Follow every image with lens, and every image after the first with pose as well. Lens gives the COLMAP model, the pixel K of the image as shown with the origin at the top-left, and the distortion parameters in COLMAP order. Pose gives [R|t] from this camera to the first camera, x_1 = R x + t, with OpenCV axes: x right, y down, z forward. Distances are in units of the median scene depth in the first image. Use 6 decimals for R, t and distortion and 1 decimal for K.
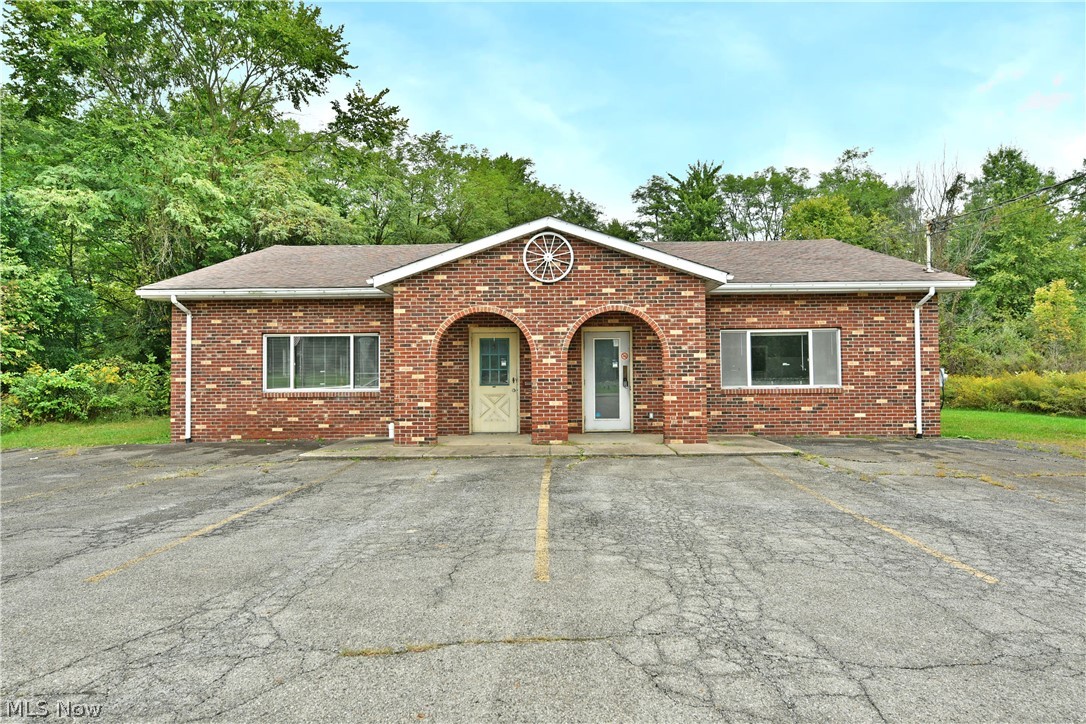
lens RADIAL K [[660.3, 0, 540.0], [0, 660.3, 360.4], [0, 0, 1]] dist [-0.011484, -0.004745]
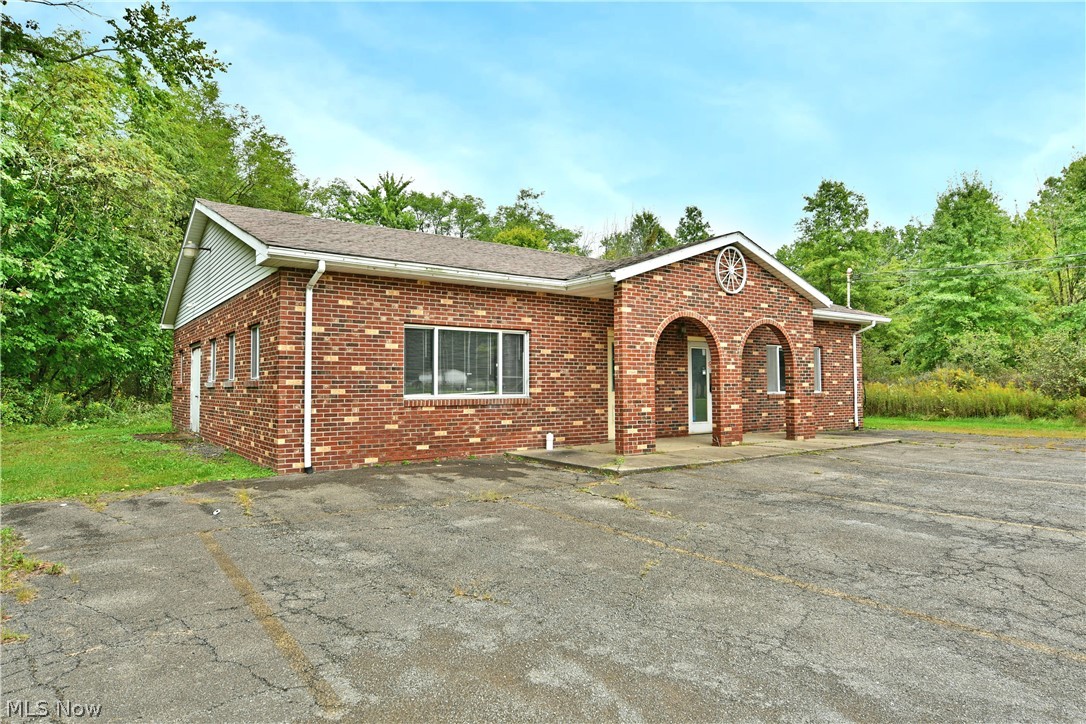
lens RADIAL K [[660.3, 0, 540.0], [0, 660.3, 360.4], [0, 0, 1]] dist [-0.011484, -0.004745]
pose [[0.797259, 0.029269, 0.602927, -0.762855], [-0.017409, 0.999523, -0.025502, 0.019714], [-0.603386, 0.009836, 0.797388, 0.294430]]
